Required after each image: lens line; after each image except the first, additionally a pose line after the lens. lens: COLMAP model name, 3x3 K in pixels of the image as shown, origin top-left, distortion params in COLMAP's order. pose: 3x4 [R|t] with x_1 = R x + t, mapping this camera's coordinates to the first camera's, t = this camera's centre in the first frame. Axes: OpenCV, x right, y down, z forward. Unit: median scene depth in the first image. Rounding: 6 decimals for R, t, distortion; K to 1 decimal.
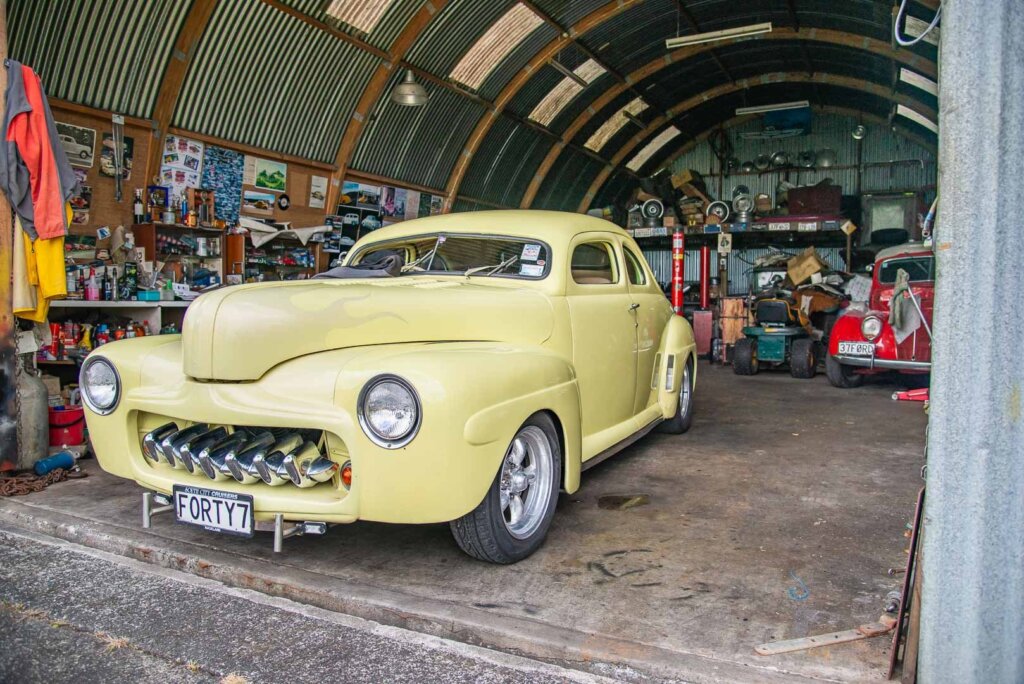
lens RADIAL K [[823.8, 0, 509.2], [0, 823.8, 325.0], [0, 0, 1]] dist [0.037894, 0.004927]
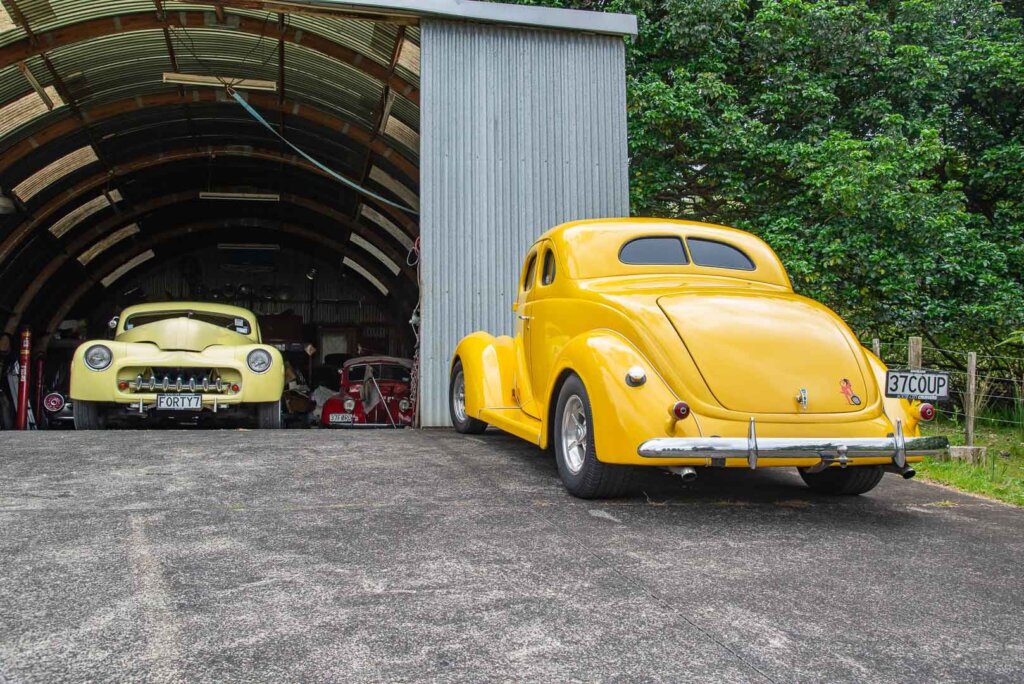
lens RADIAL K [[823.8, 0, 509.2], [0, 823.8, 325.0], [0, 0, 1]] dist [0.037894, 0.004927]
pose [[0.796434, 0.066786, 0.601026, -0.090252], [0.027305, 0.988898, -0.146069, 0.031880], [-0.604109, 0.132745, 0.785768, -0.138793]]
